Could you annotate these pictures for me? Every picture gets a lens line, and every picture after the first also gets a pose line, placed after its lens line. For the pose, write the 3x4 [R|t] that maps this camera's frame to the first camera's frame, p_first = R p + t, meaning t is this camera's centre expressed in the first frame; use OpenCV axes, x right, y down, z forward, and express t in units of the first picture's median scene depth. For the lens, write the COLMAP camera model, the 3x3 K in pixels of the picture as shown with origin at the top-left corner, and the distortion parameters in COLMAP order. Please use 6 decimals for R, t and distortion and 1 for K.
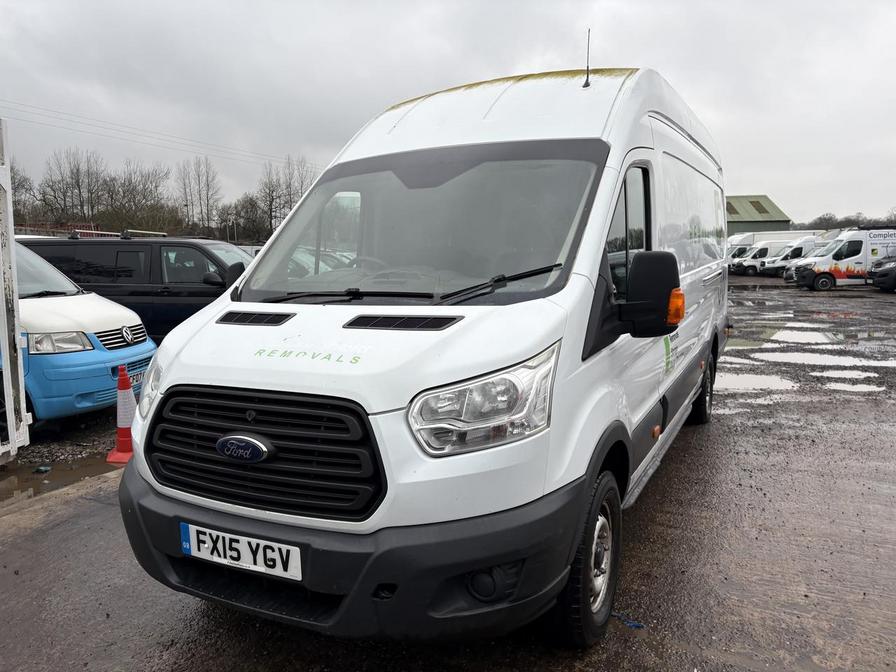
lens RADIAL K [[688.3, 0, 442.7], [0, 688.3, 333.8], [0, 0, 1]] dist [0.029683, -0.032151]
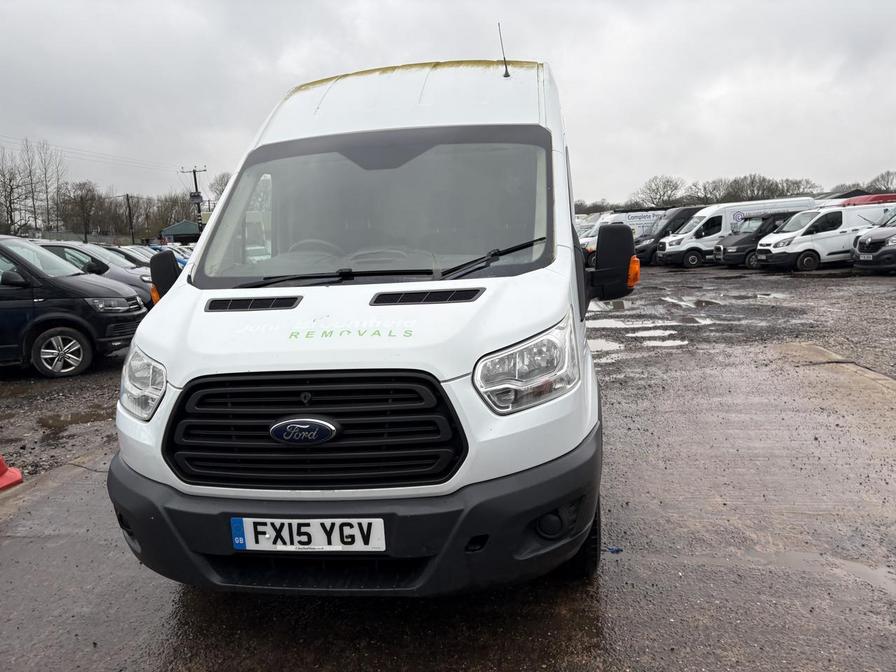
lens RADIAL K [[688.3, 0, 449.7], [0, 688.3, 336.0], [0, 0, 1]] dist [0.029683, -0.032151]
pose [[0.943606, -0.073729, 0.322756, -0.390553], [0.067939, 0.997263, 0.029183, 0.015516], [-0.324024, -0.005610, 0.946032, 0.002503]]
